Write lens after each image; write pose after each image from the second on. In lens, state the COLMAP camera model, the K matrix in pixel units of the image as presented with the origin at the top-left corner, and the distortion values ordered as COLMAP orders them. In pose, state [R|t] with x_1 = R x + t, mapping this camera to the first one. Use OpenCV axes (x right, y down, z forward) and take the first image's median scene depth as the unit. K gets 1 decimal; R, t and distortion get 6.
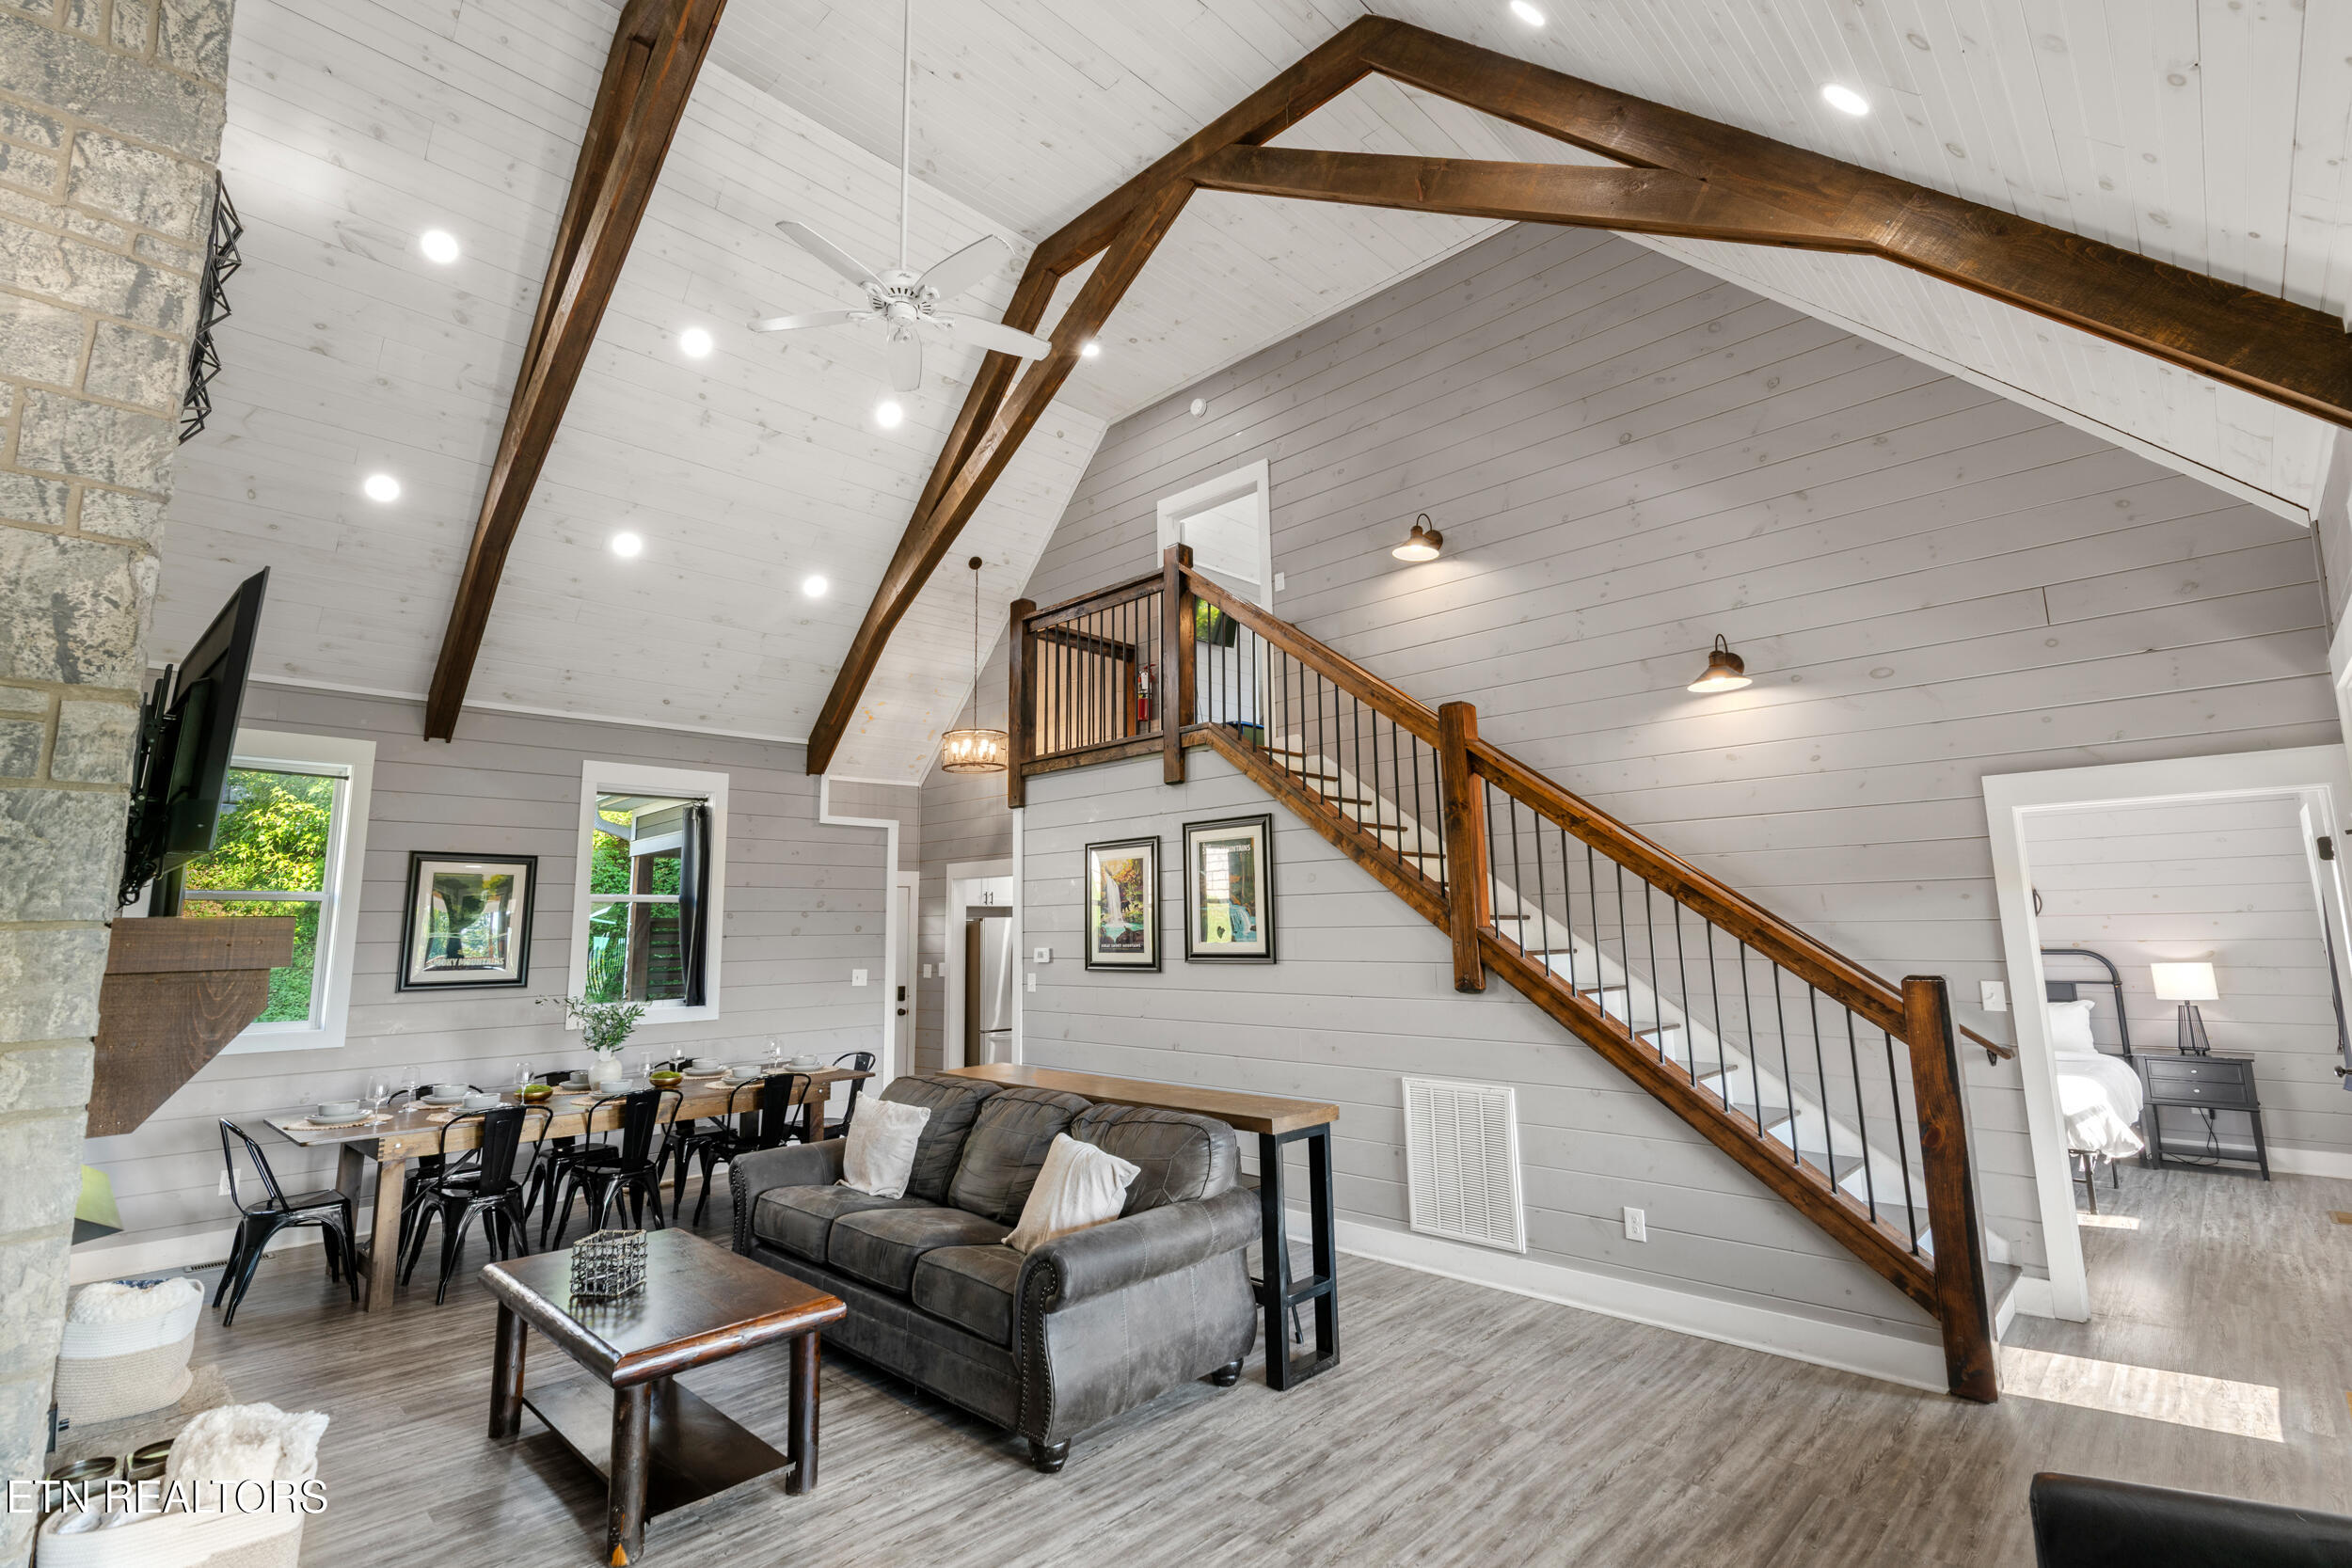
lens RADIAL K [[1064.9, 0, 1163.6], [0, 1064.9, 772.9], [0, 0, 1]] dist [-0.009588, -0.000601]
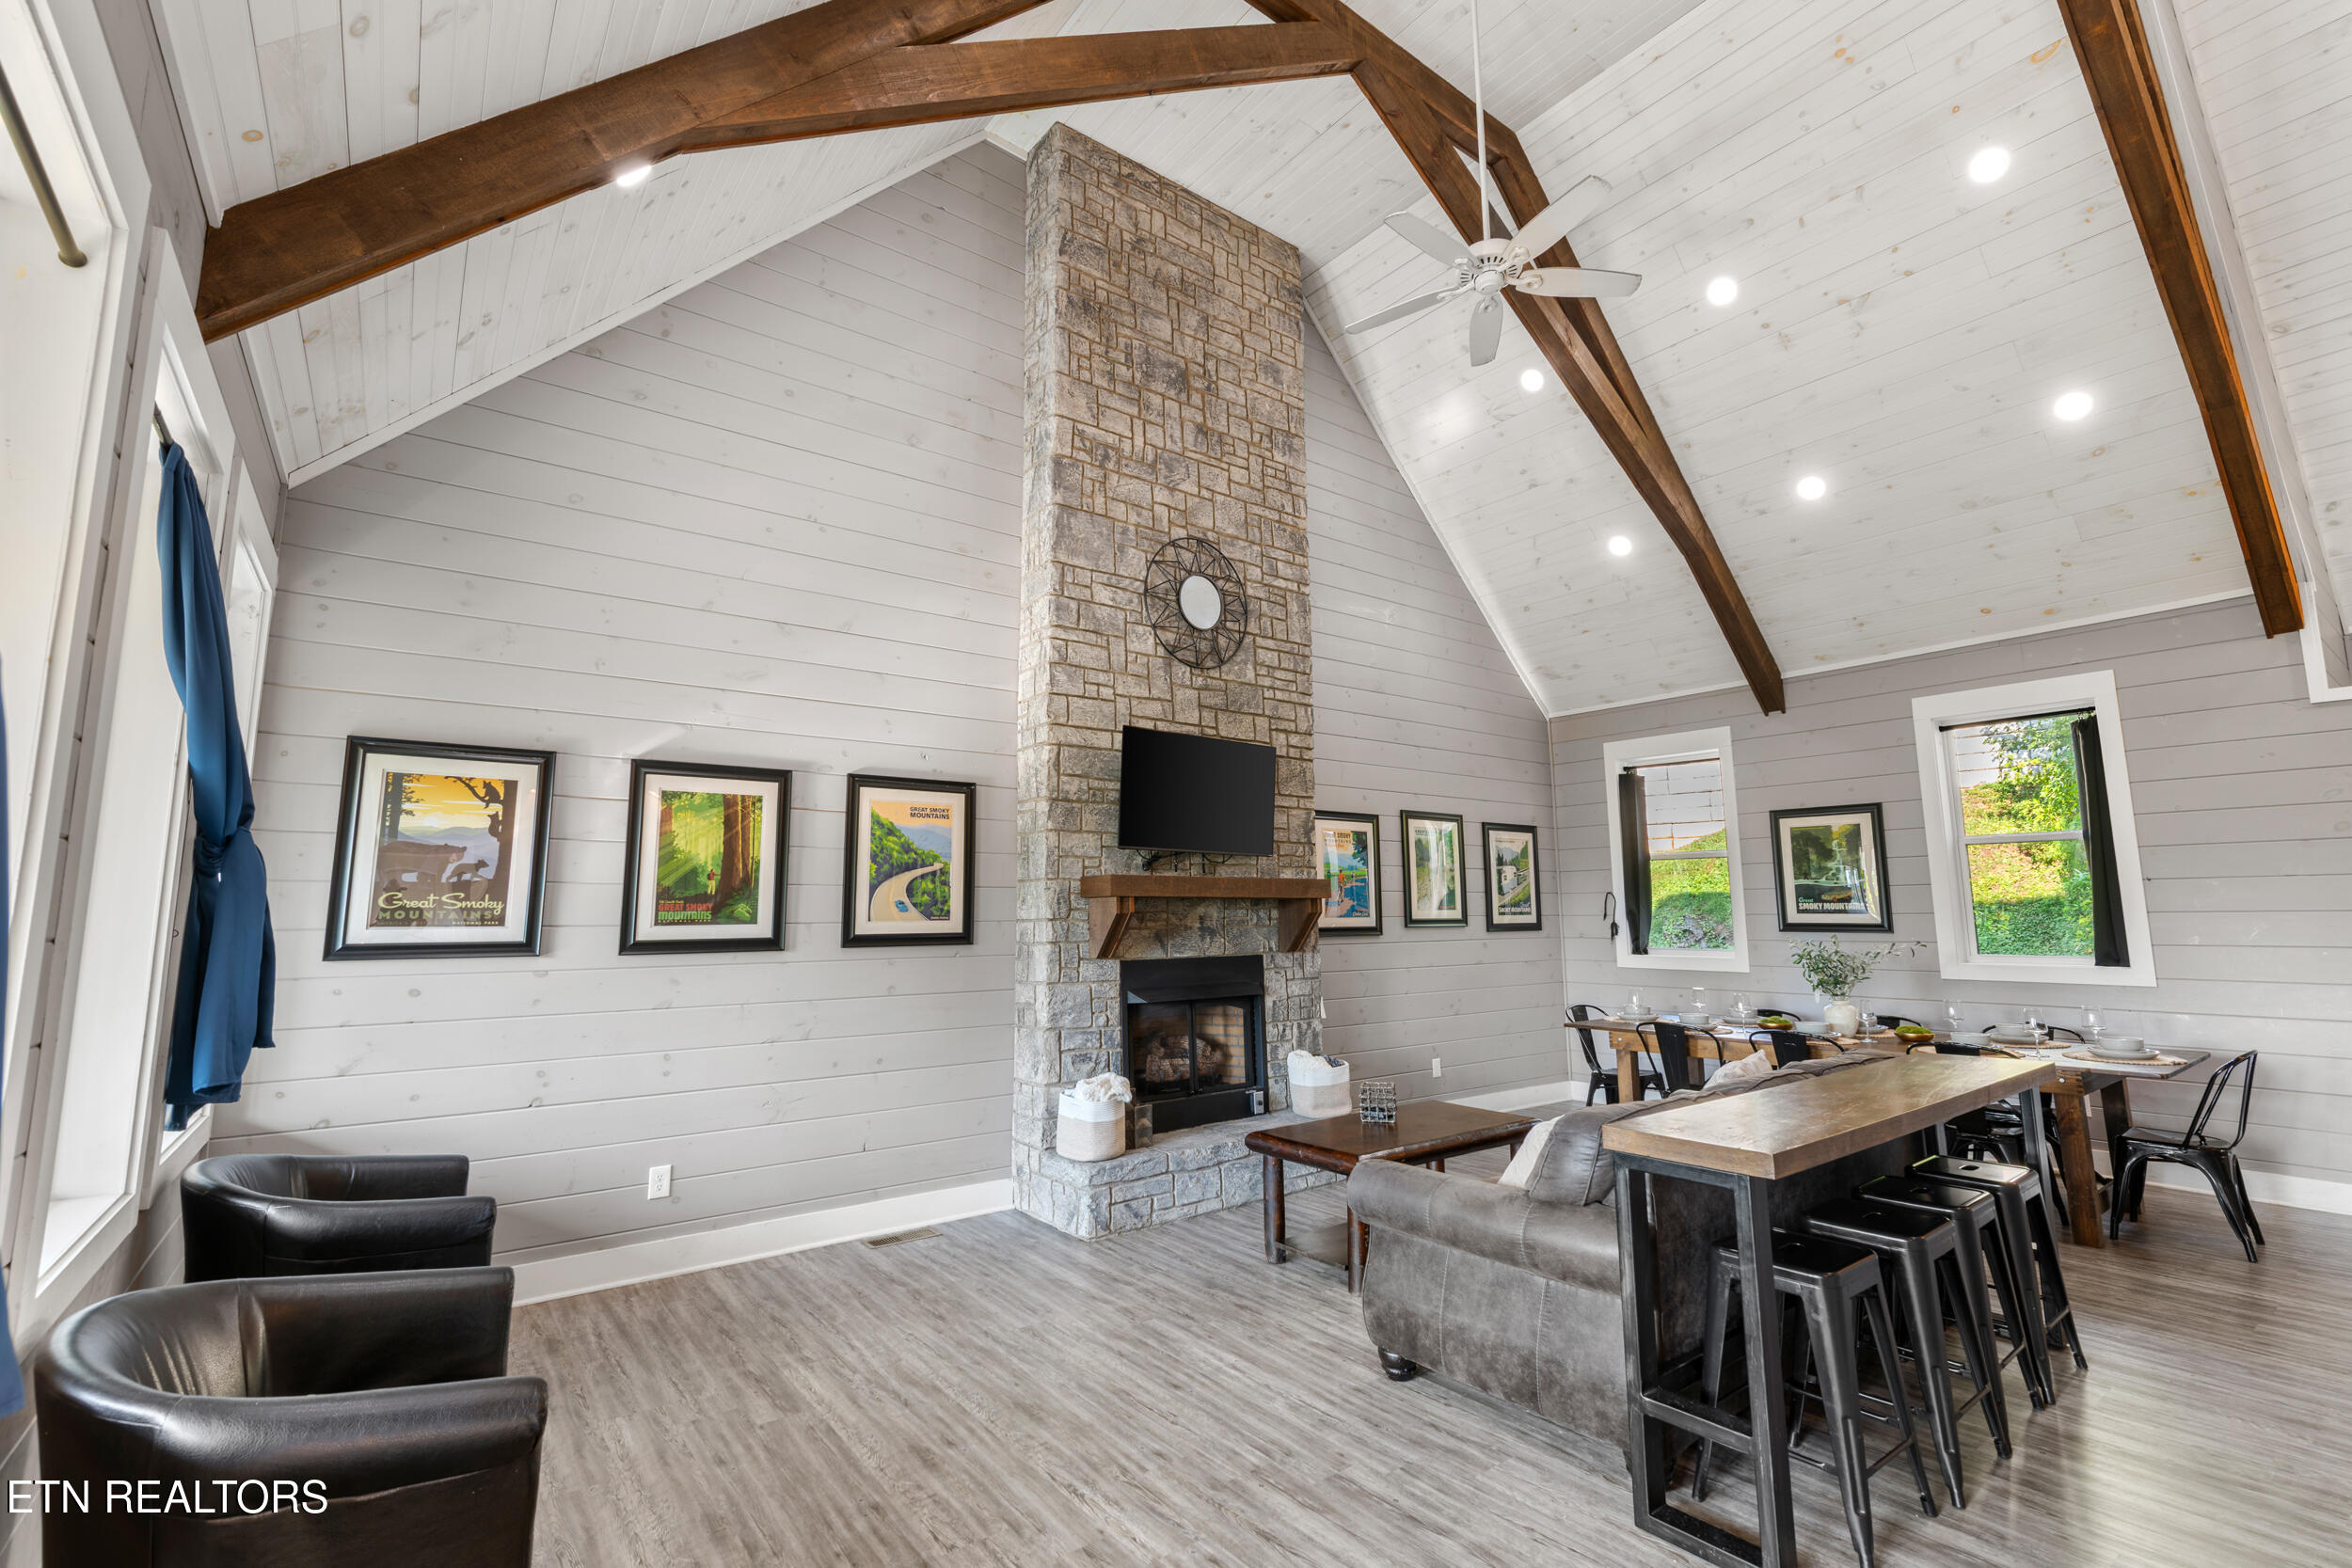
lens RADIAL K [[1064.9, 0, 1177.0], [0, 1064.9, 799.0], [0, 0, 1]] dist [-0.009588, -0.000601]
pose [[-0.168182, -0.076040, -0.982819, 0.547818], [0.165944, 0.980608, -0.104266, 0.074017], [0.971688, -0.180629, -0.152302, 0.544570]]
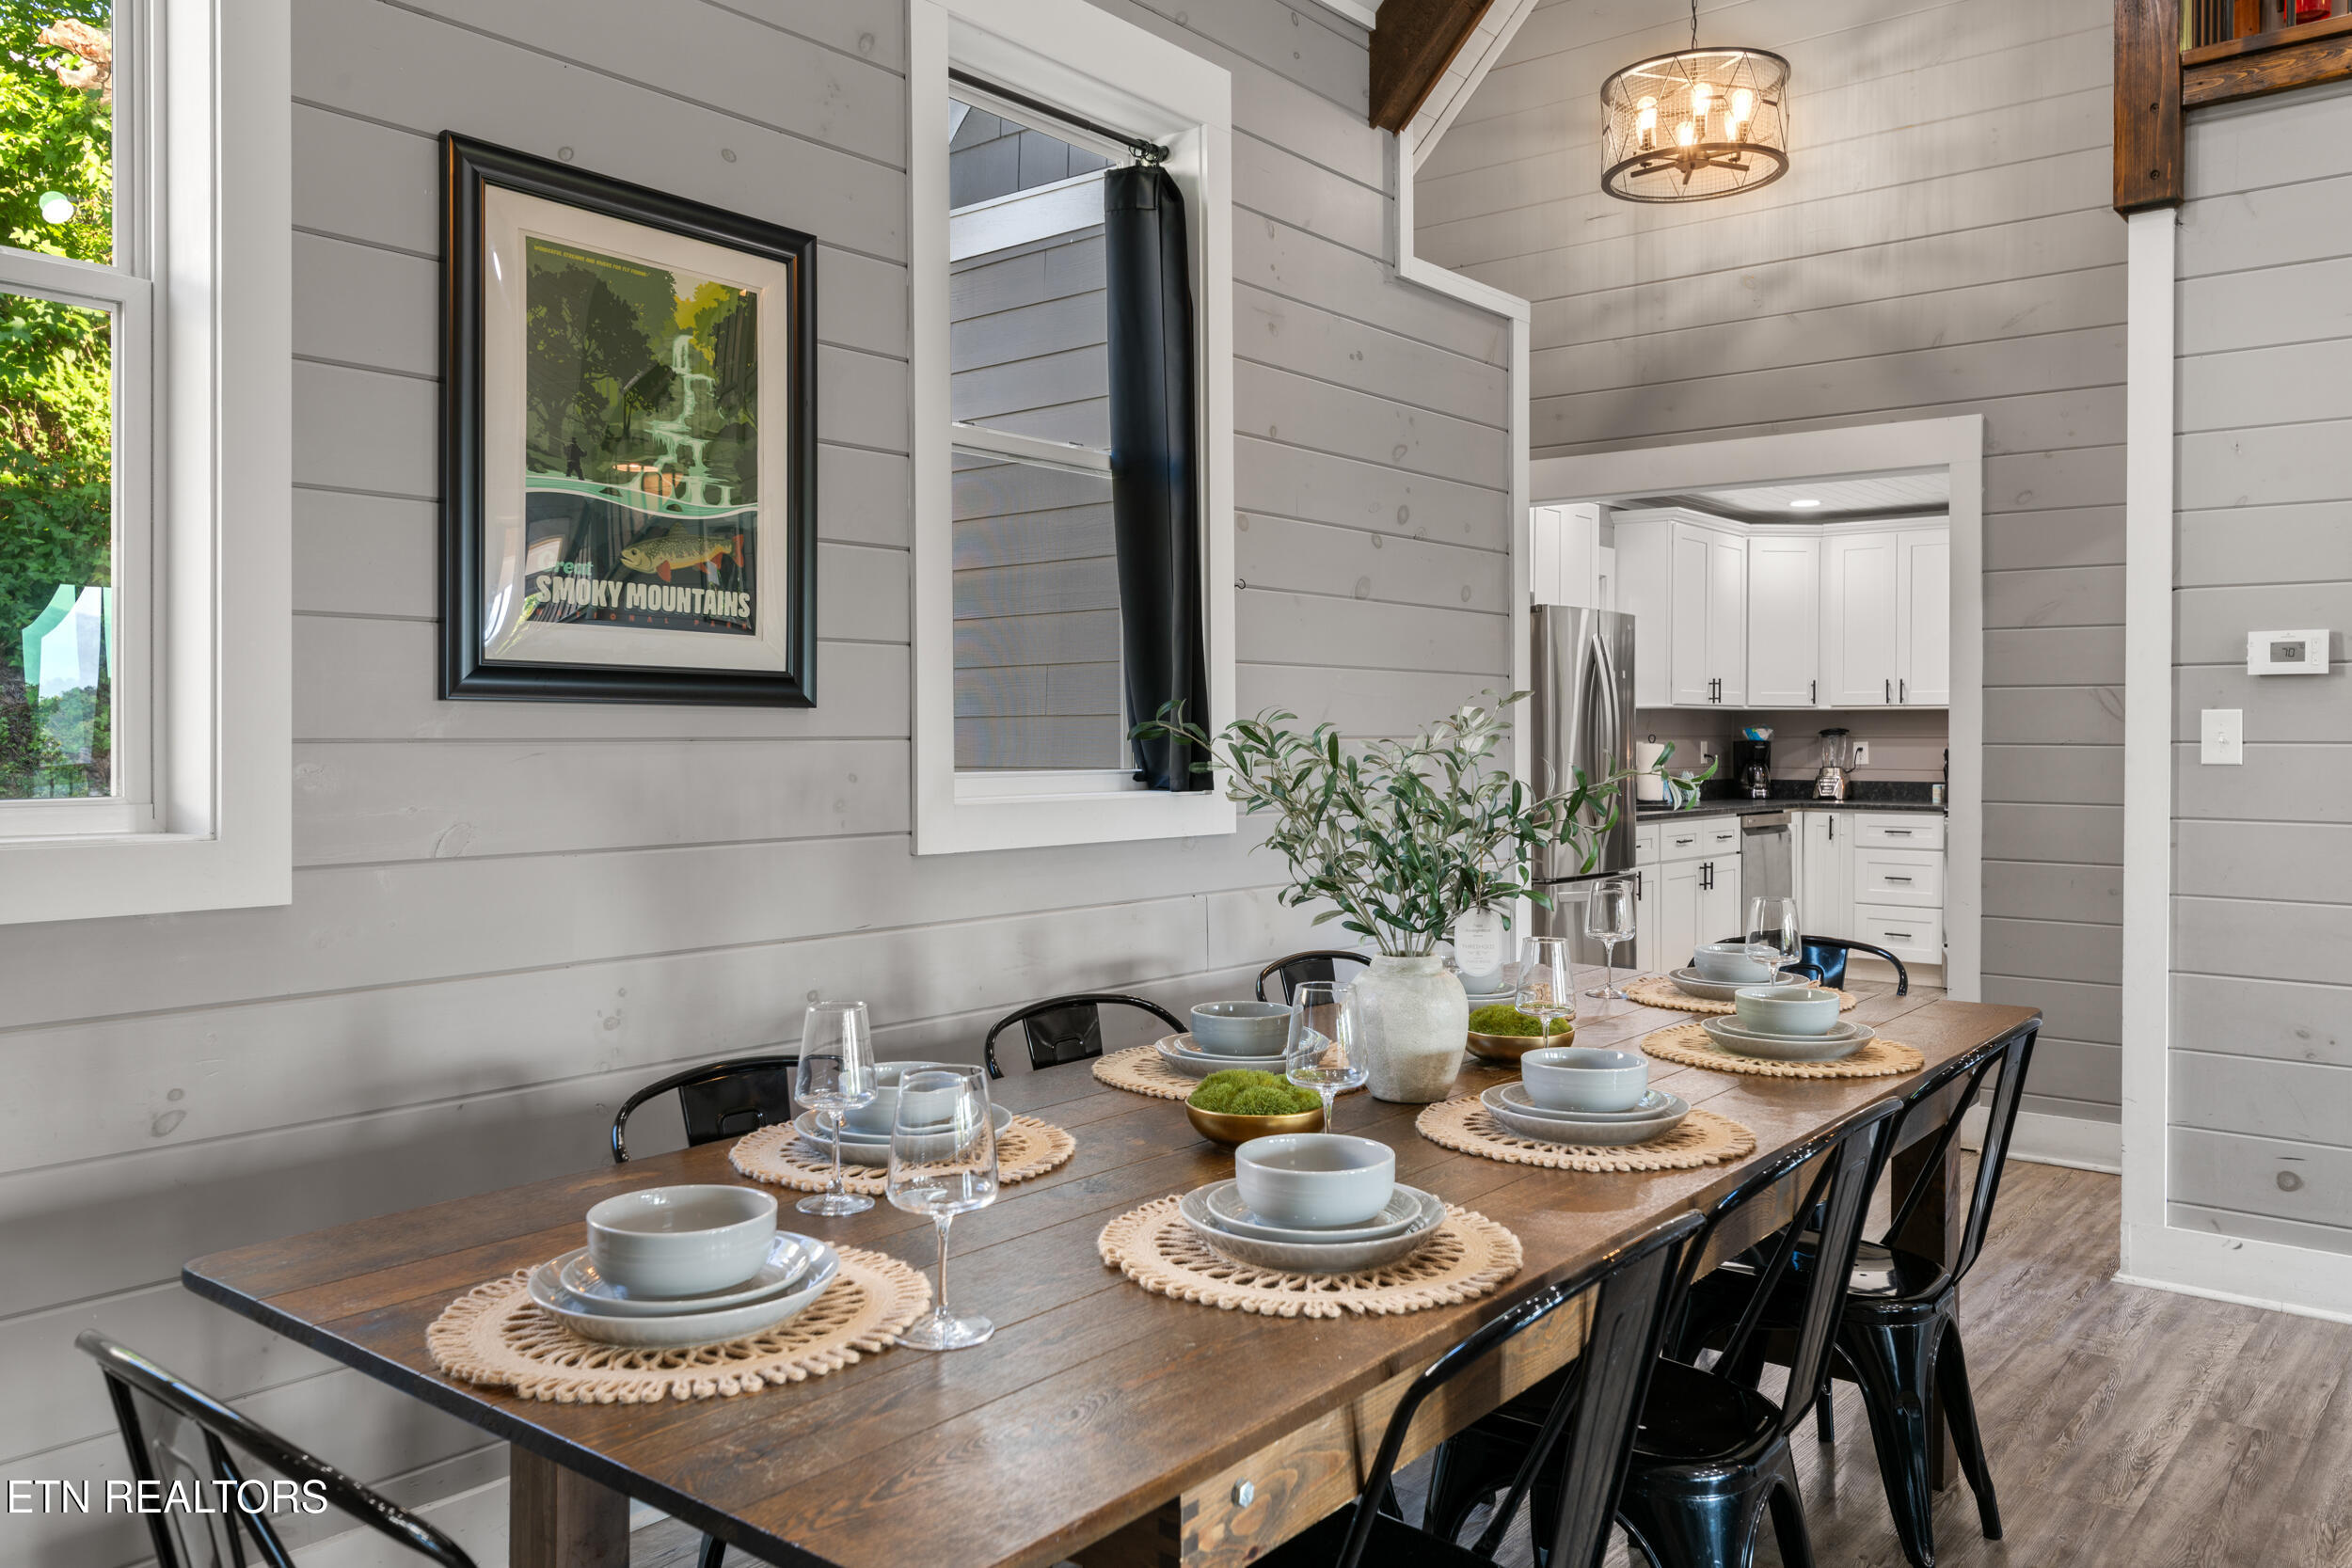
lens RADIAL K [[1746.6, 0, 1184.2], [0, 1746.6, 796.3], [0, 0, 1]] dist [0.007047, 0.001309]
pose [[0.996014, 0.017845, 0.087395, -0.571337], [-0.033552, 0.982781, 0.181704, 0.145651], [-0.082648, -0.183912, 0.979462, 0.557483]]
